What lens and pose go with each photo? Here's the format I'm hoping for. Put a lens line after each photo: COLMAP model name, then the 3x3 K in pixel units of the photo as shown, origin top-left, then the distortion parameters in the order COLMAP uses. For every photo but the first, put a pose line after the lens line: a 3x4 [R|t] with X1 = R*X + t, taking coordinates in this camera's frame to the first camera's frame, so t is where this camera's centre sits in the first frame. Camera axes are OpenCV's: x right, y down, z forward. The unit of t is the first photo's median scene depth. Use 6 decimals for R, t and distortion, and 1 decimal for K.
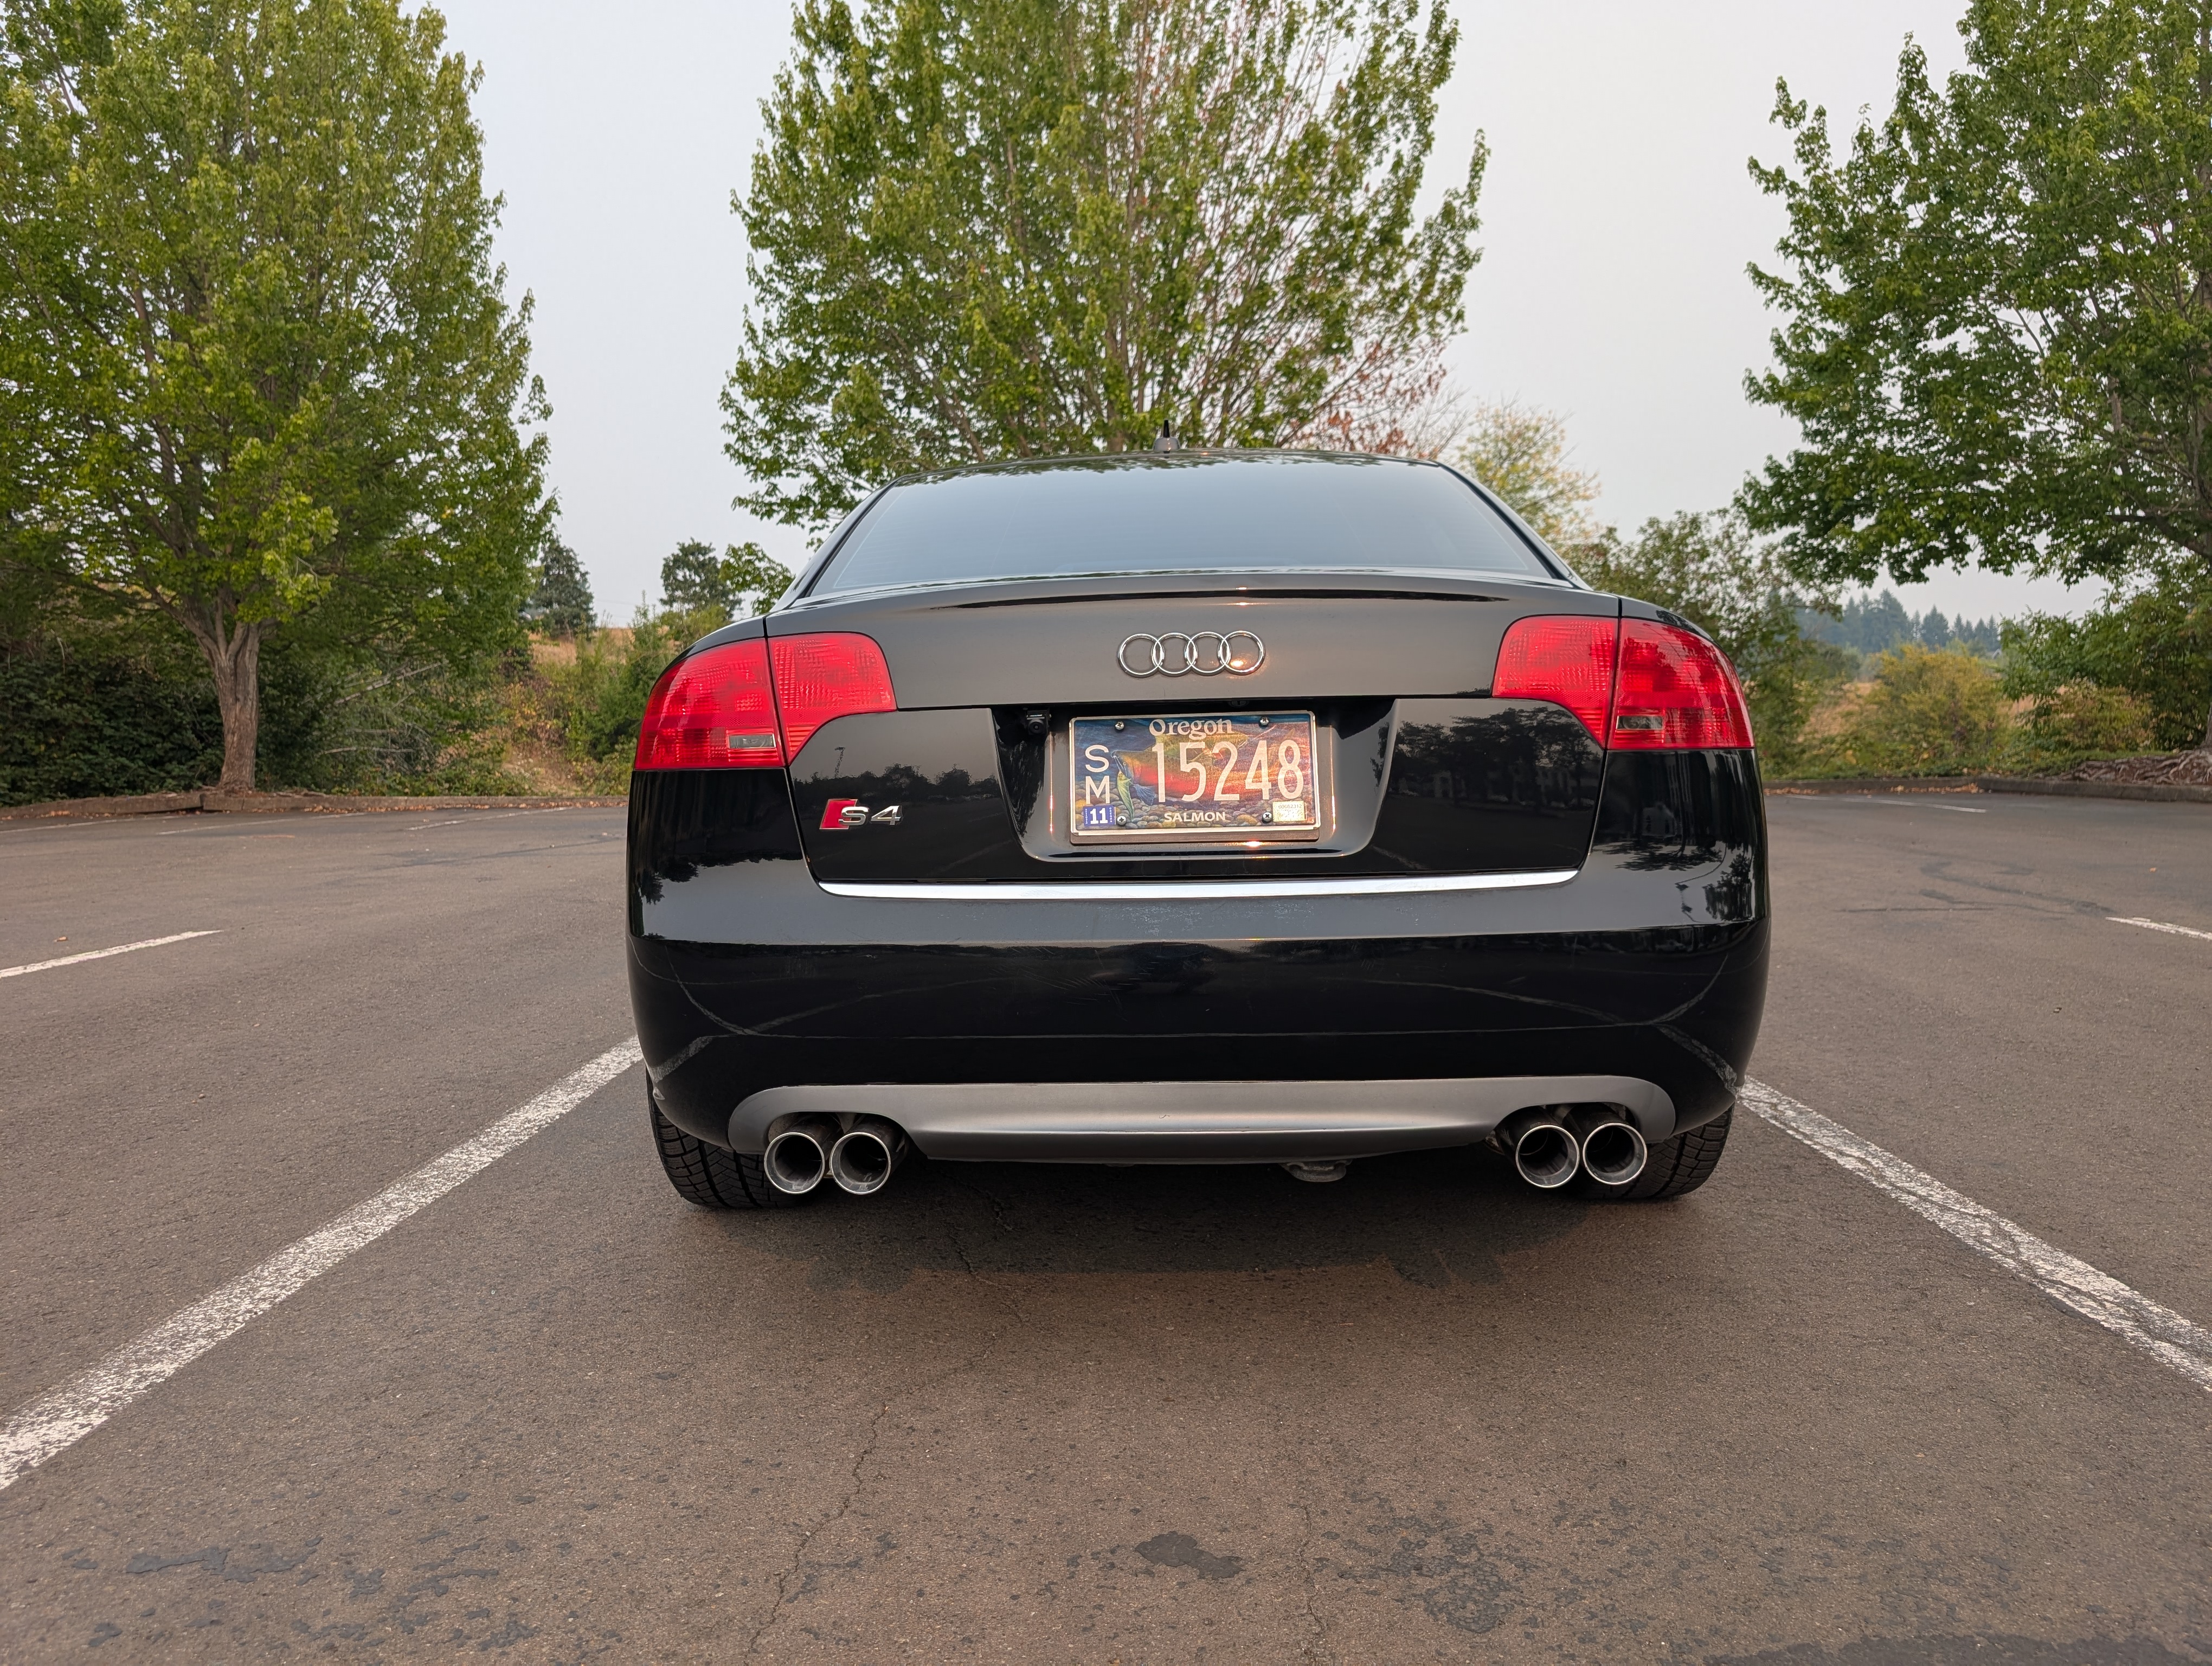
lens RADIAL K [[1590.4, 0, 1088.3], [0, 1590.4, 818.0], [0, 0, 1]] dist [0.010693, -0.009899]
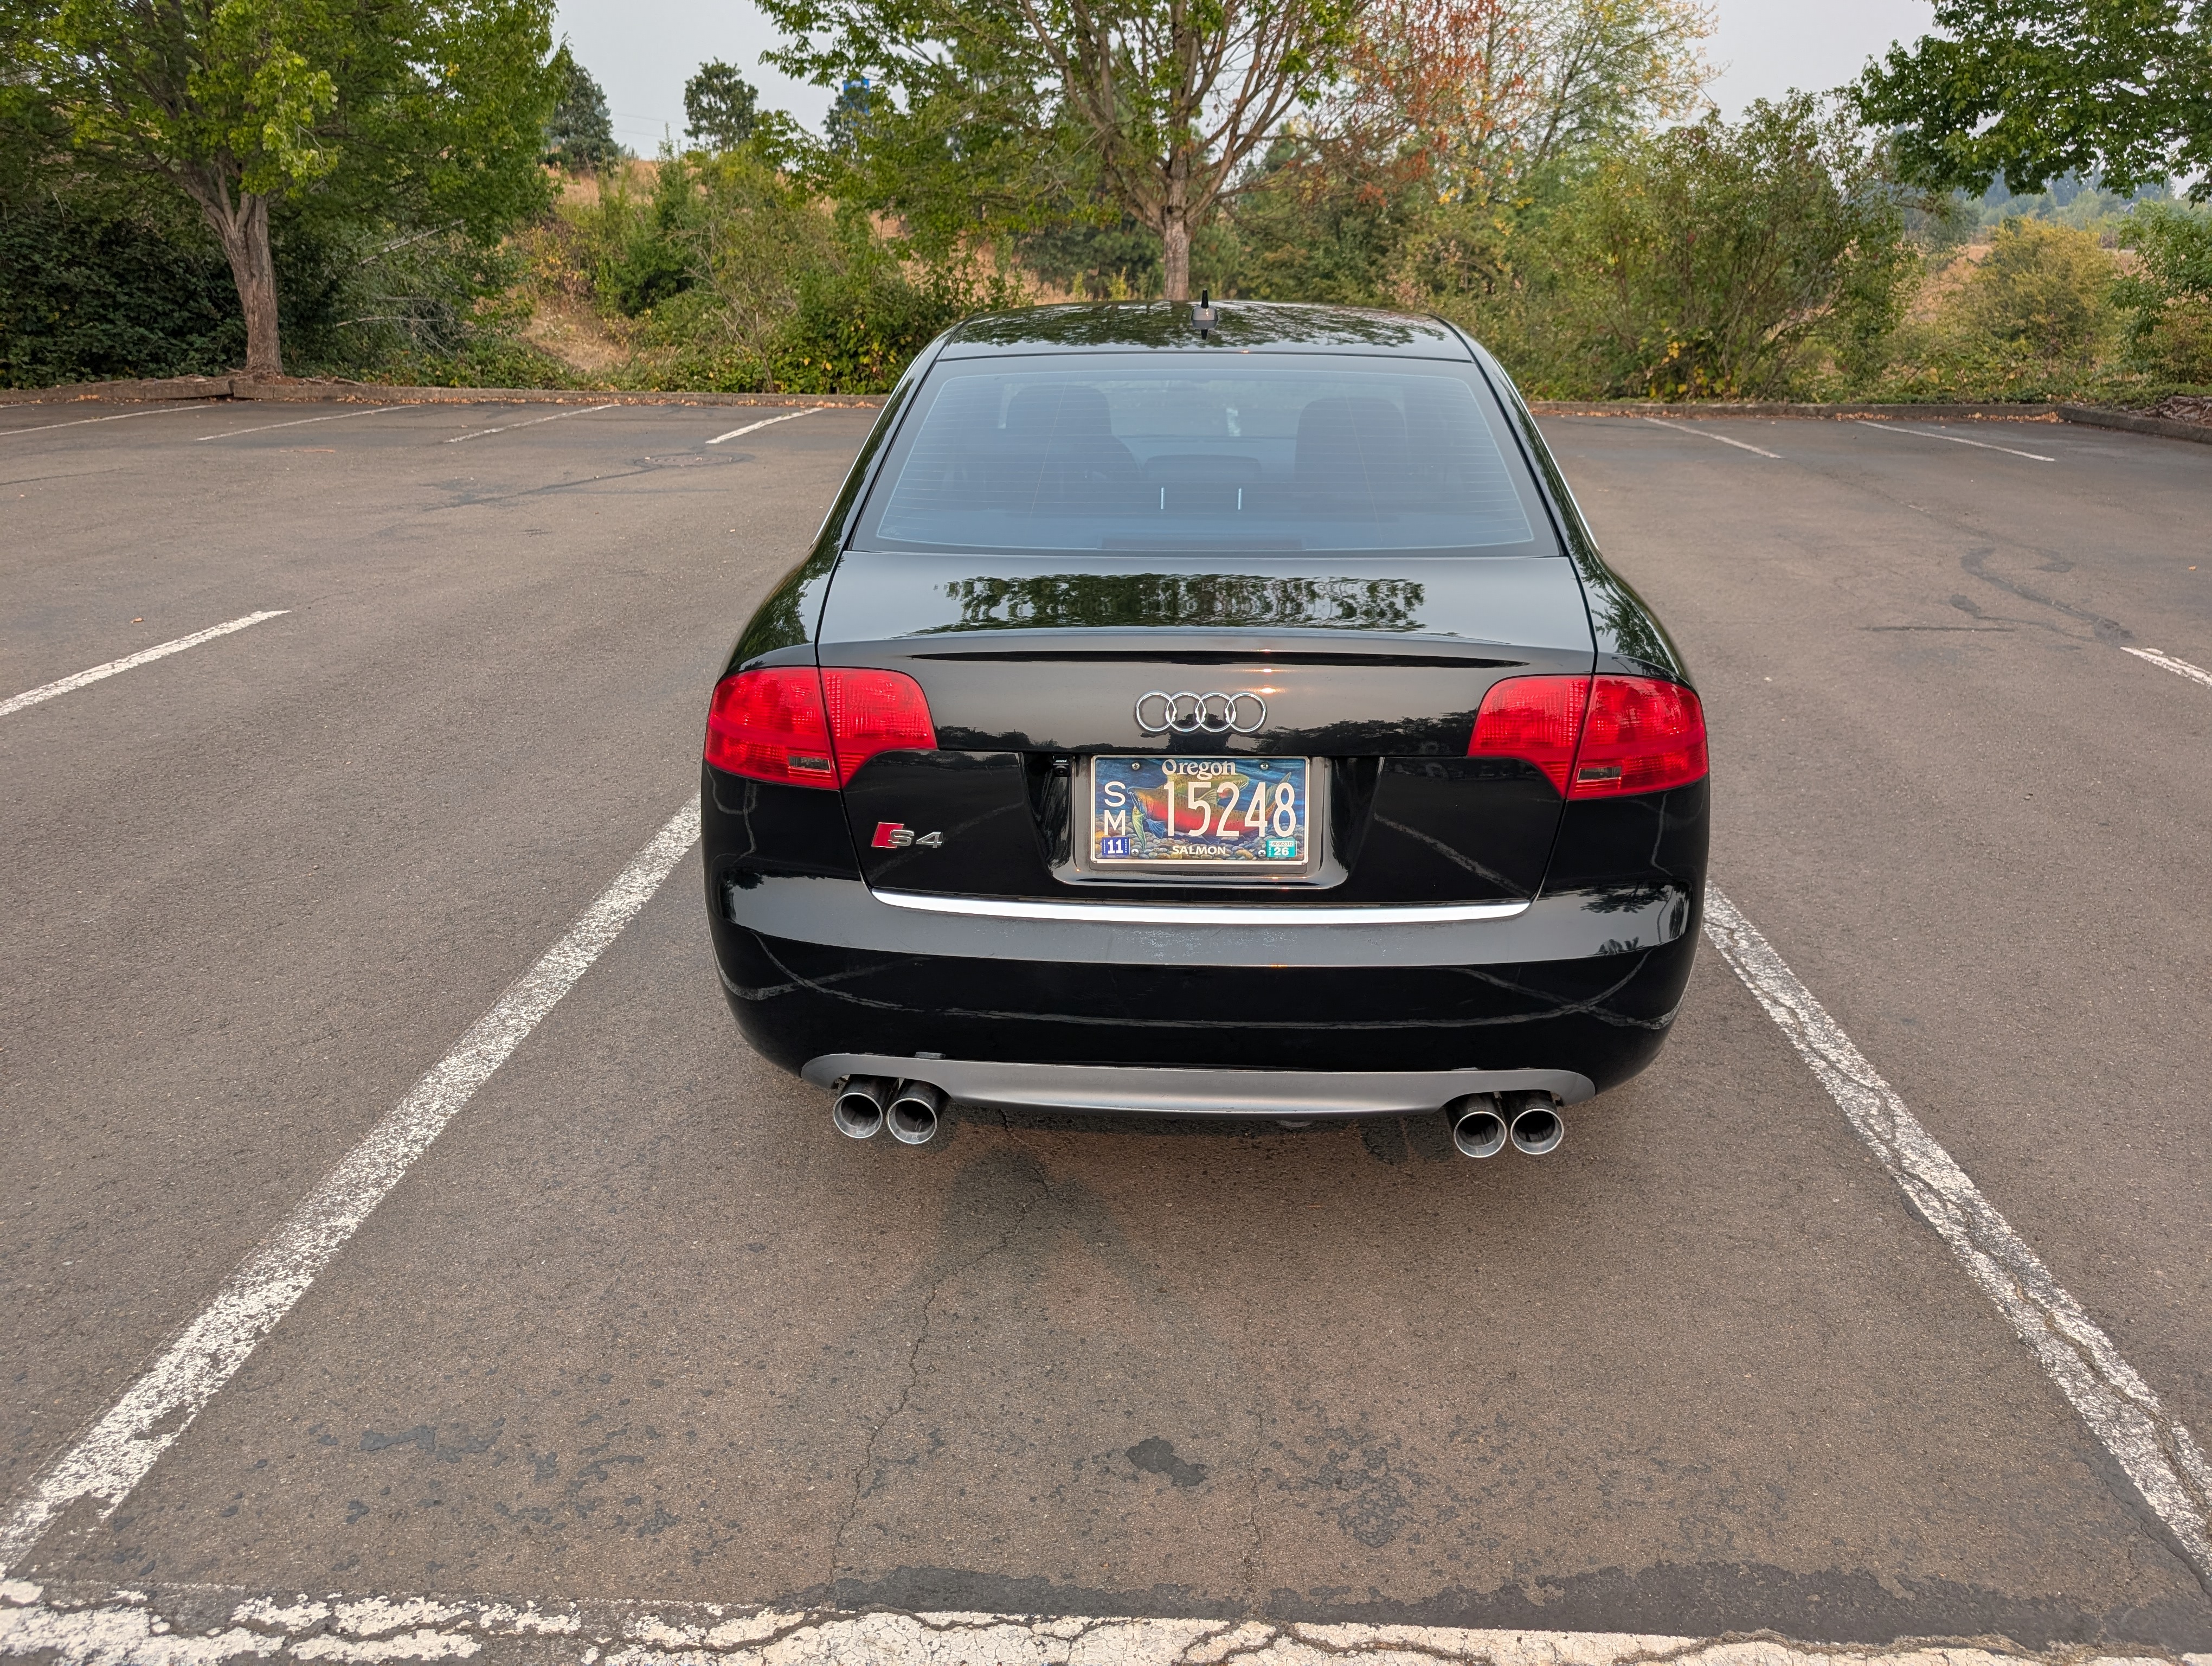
lens RADIAL K [[1590.4, 0, 1121.9], [0, 1590.4, 846.9], [0, 0, 1]] dist [0.010693, -0.009899]
pose [[0.999695, 0.023928, -0.006043, 0.002089], [-0.021212, 0.958254, 0.285130, -0.037170], [0.012613, -0.284915, 0.958470, -0.010827]]
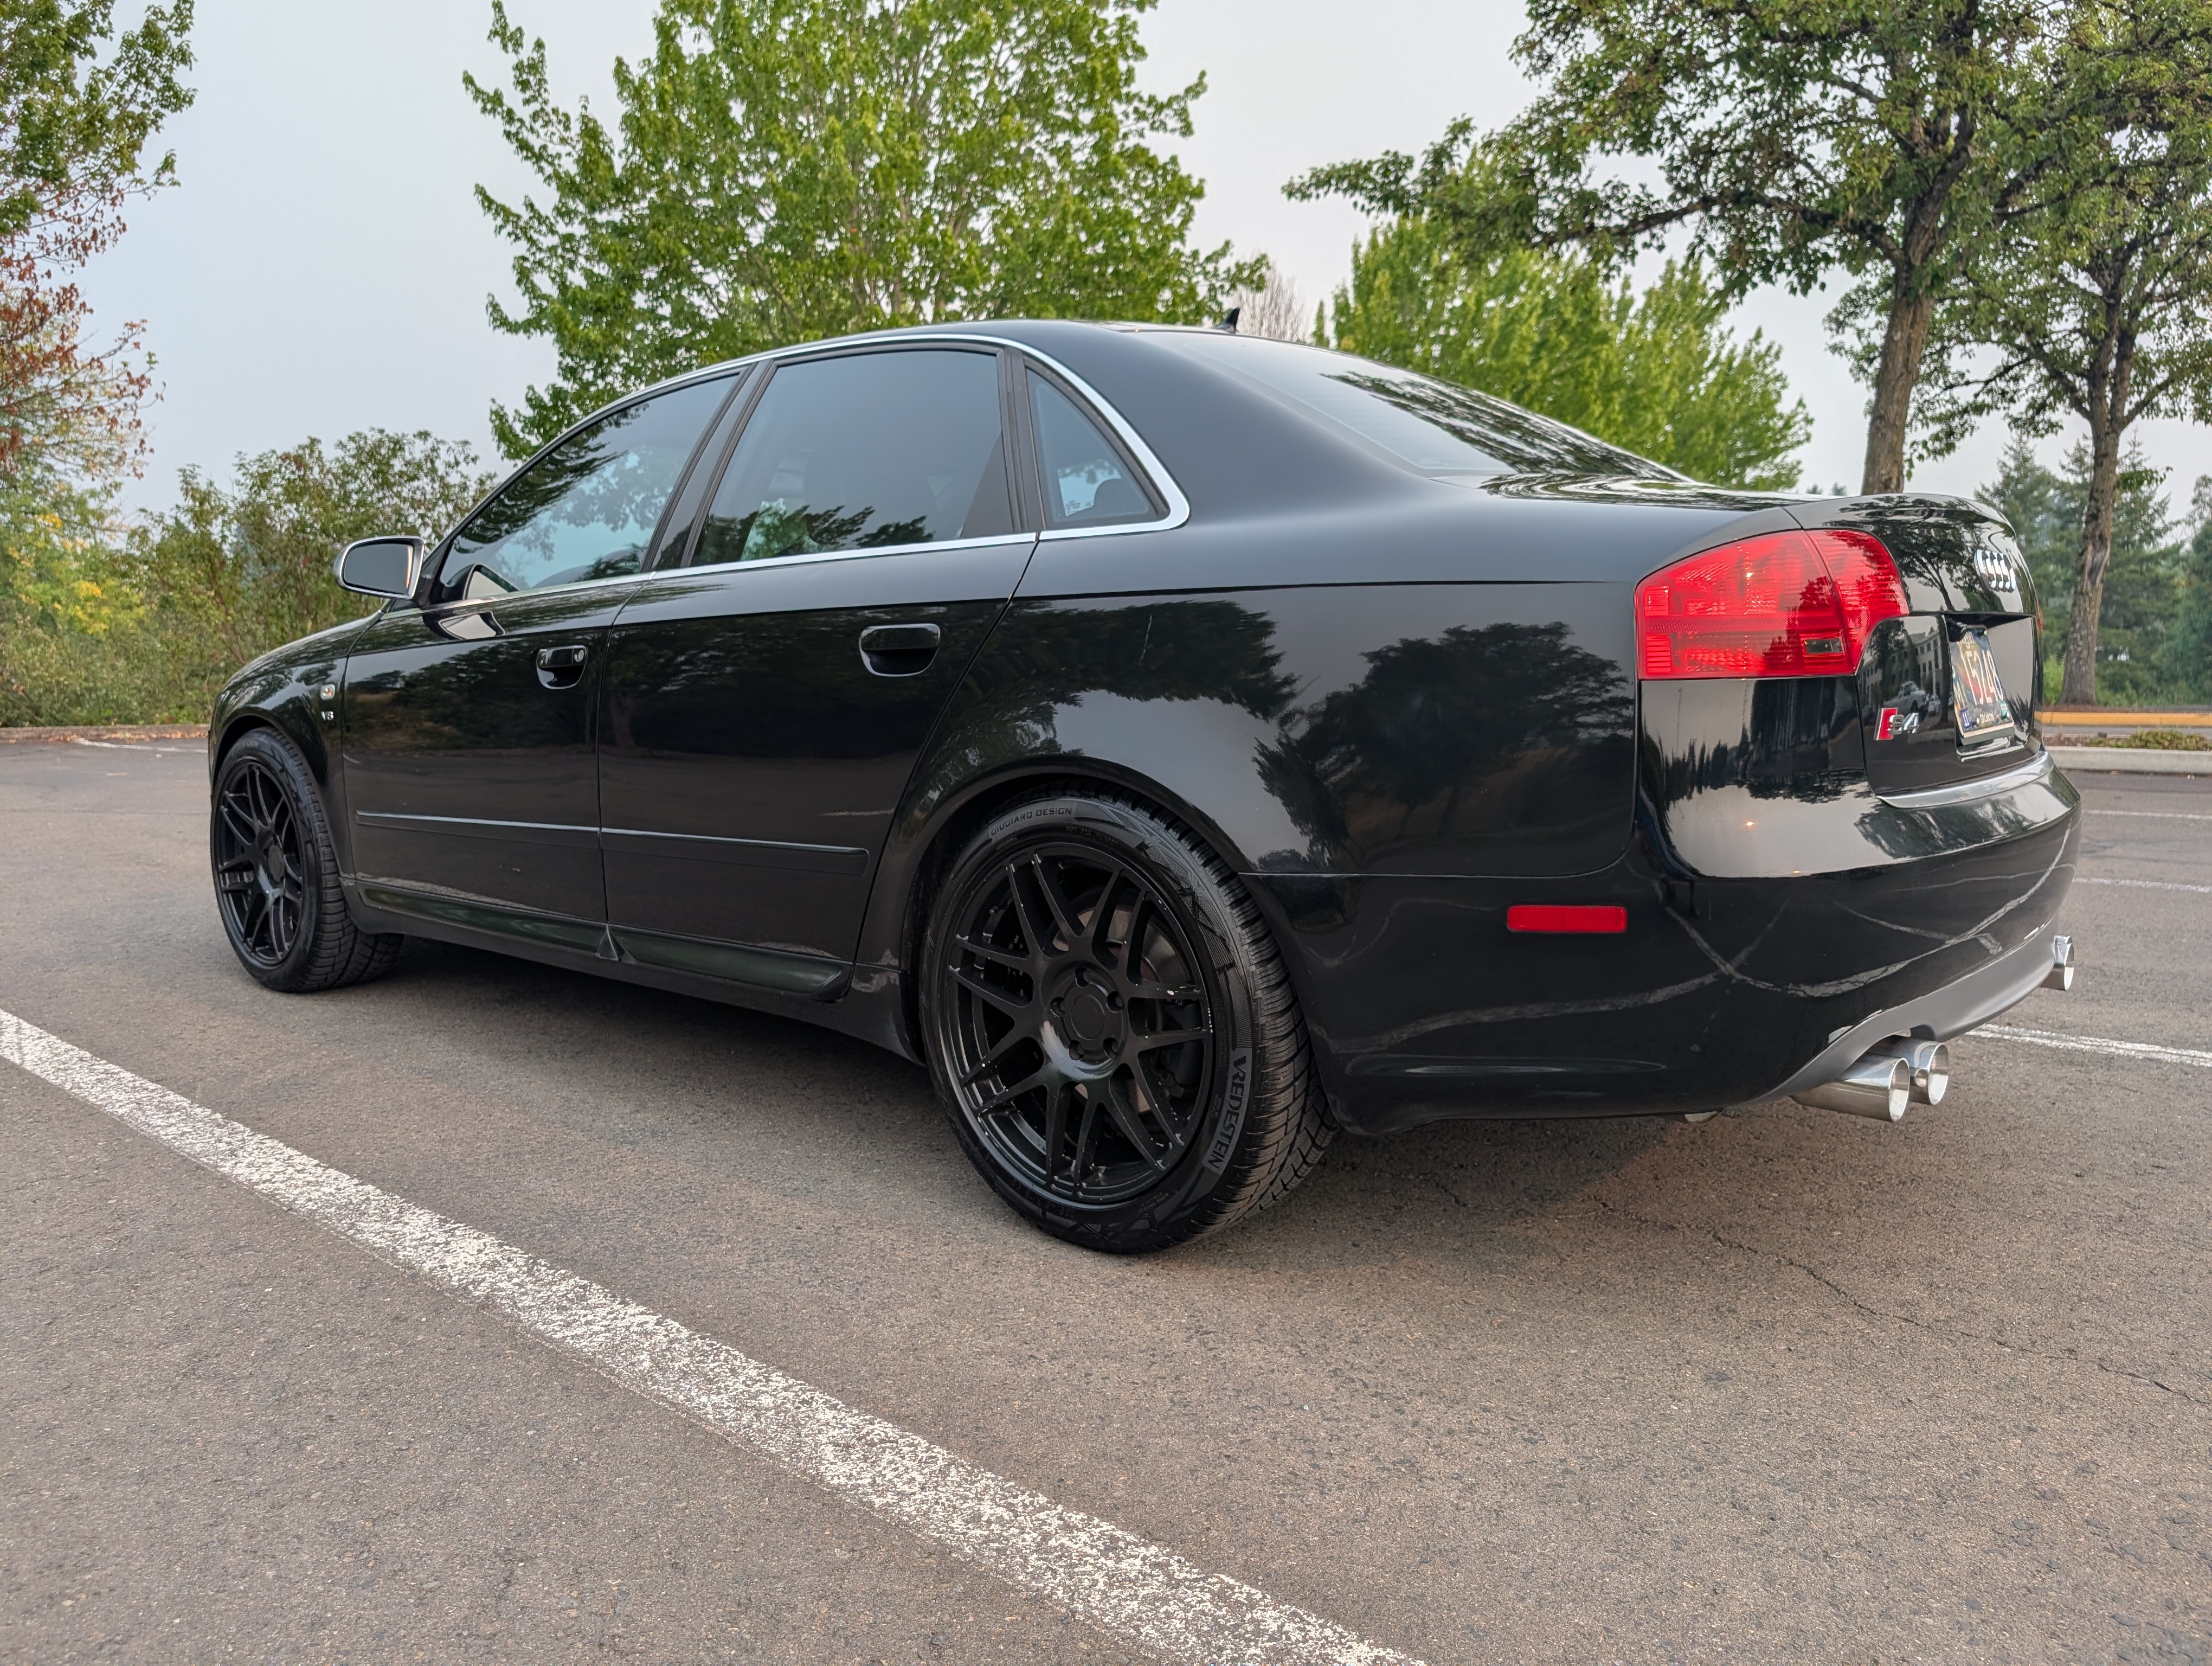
lens RADIAL K [[1590.4, 0, 1104.7], [0, 1590.4, 829.6], [0, 0, 1]] dist [0.010693, -0.009899]
pose [[0.630594, -0.075262, 0.772456, -0.138670], [0.038259, 0.997091, 0.065915, -0.002433], [-0.775170, -0.012012, 0.631639, 0.087414]]
